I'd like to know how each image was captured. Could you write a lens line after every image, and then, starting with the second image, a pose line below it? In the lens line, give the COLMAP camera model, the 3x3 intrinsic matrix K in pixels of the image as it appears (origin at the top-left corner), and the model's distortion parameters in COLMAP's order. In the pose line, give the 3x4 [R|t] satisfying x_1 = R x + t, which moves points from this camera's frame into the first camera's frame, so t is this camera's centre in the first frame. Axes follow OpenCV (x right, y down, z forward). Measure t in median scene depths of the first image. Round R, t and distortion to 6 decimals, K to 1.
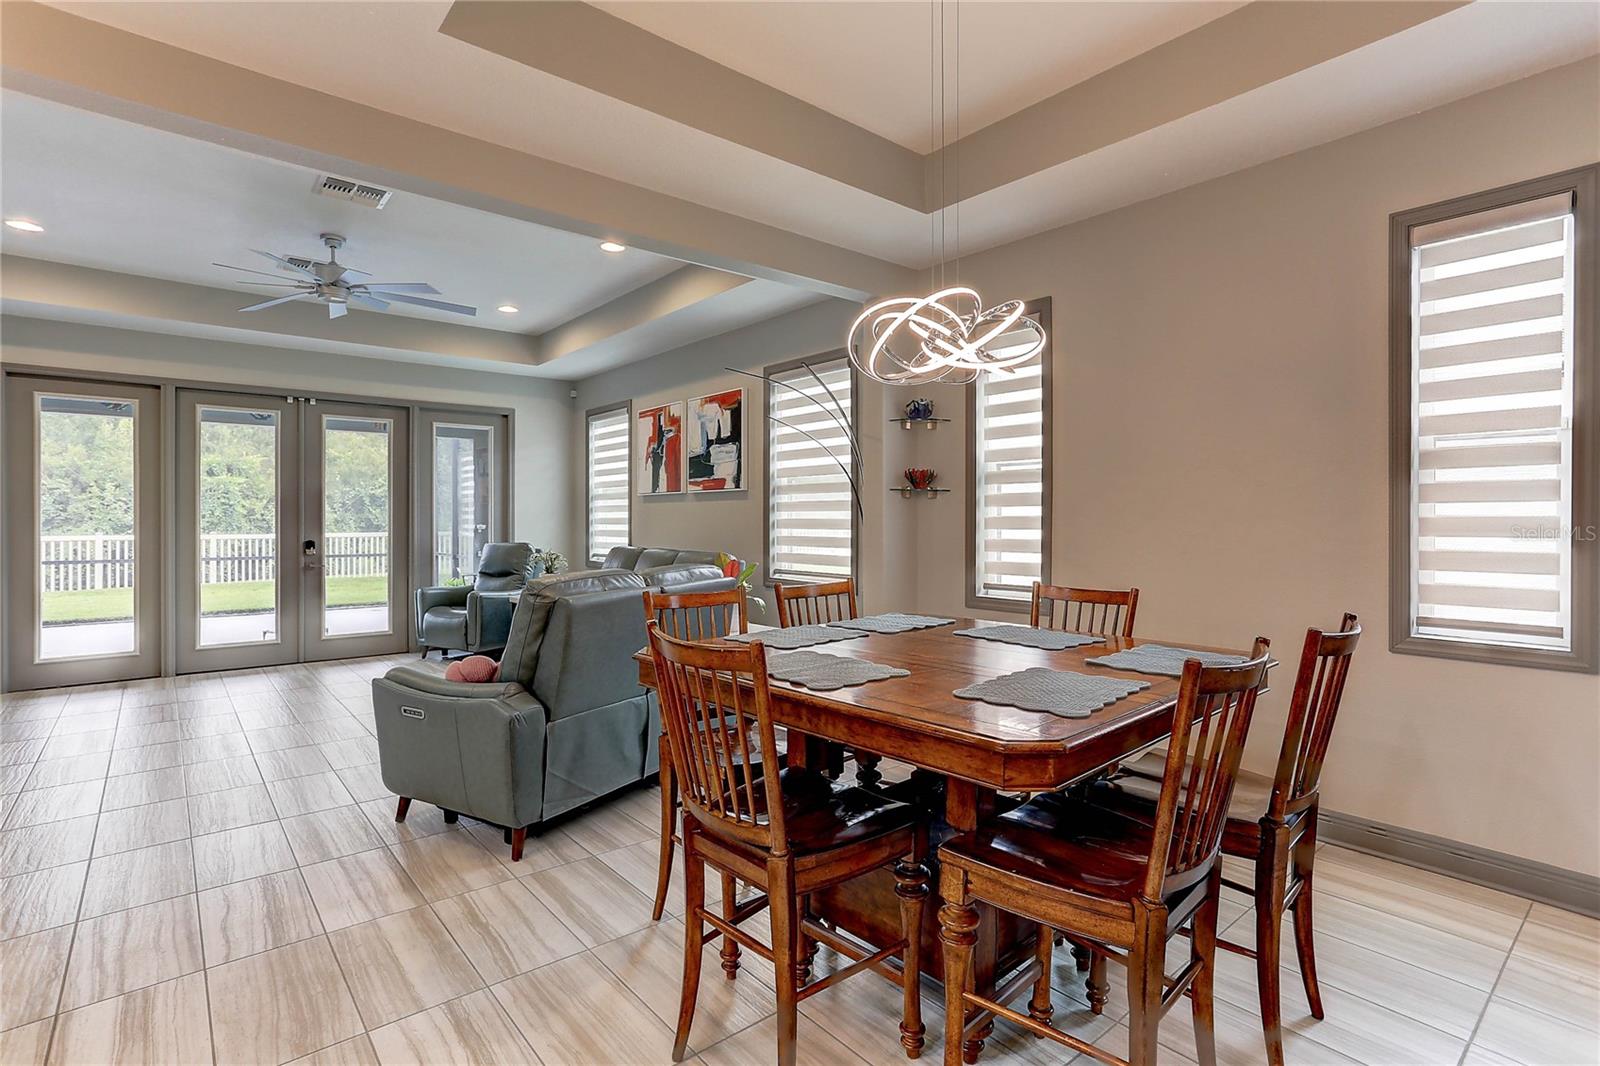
lens RADIAL K [[767.8, 0, 834.2], [0, 767.8, 508.3], [0, 0, 1]] dist [-0.003306, -0.000260]
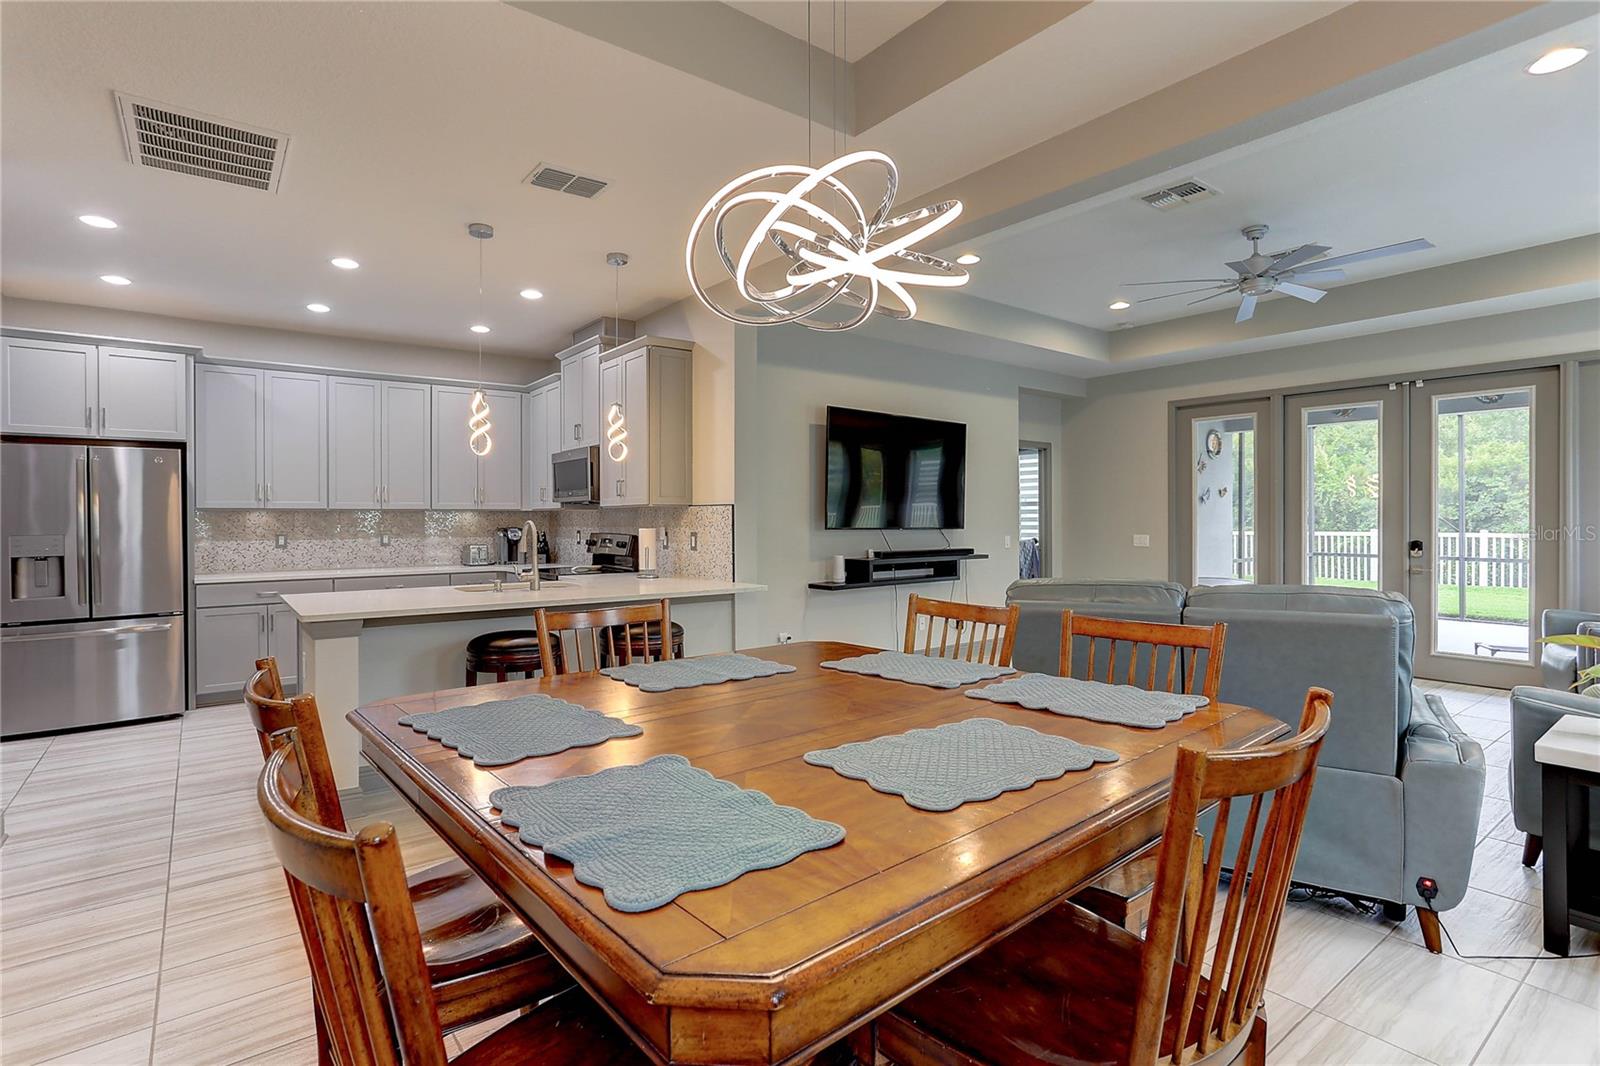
lens RADIAL K [[781.9, 0, 749.5], [0, 781.9, 523.1], [0, 0, 1]] dist [-0.071318, 0.062019]
pose [[-0.090479, 0.008008, -0.995866, 0.284011], [0.013827, 0.999881, 0.006784, 0.005390], [0.995802, -0.013156, -0.090579, 0.320297]]
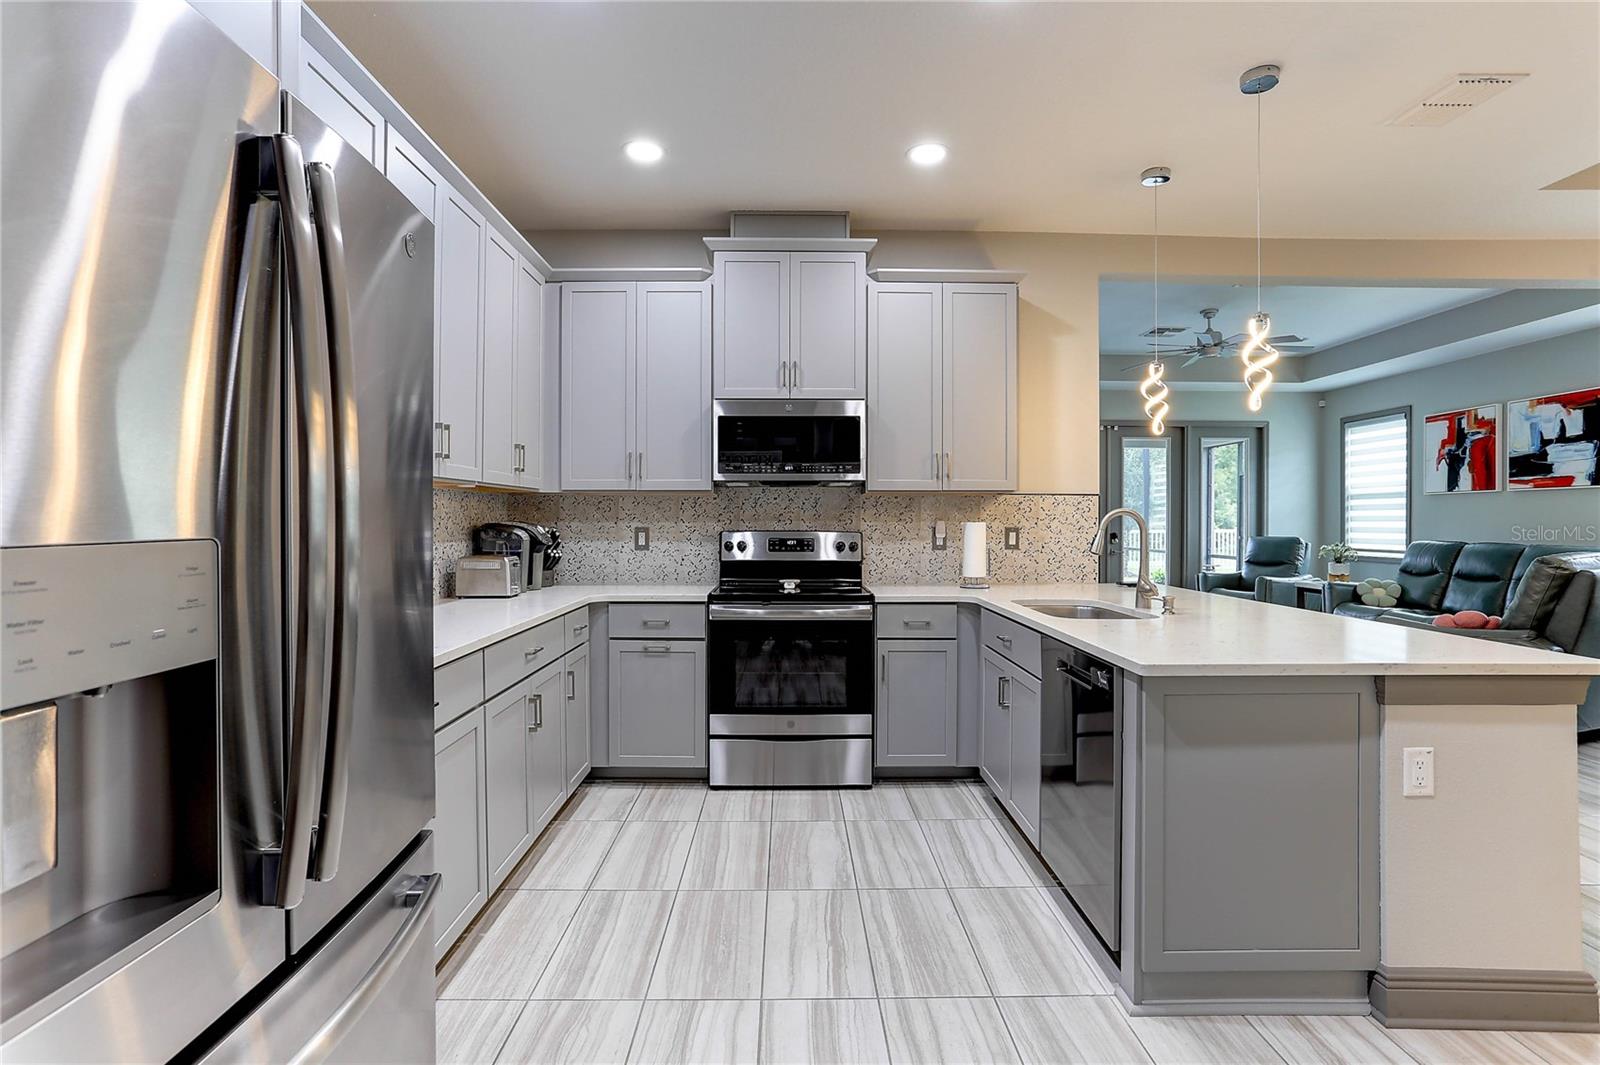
lens RADIAL K [[793.6, 0, 807.5], [0, 793.6, 521.8], [0, 0, 1]] dist [-0.033295, 0.026859]
pose [[0.762940, 0.004471, -0.646454, -0.209637], [0.002459, 0.999949, 0.009818, 0.008332], [0.646465, -0.009080, 0.762890, -0.407803]]
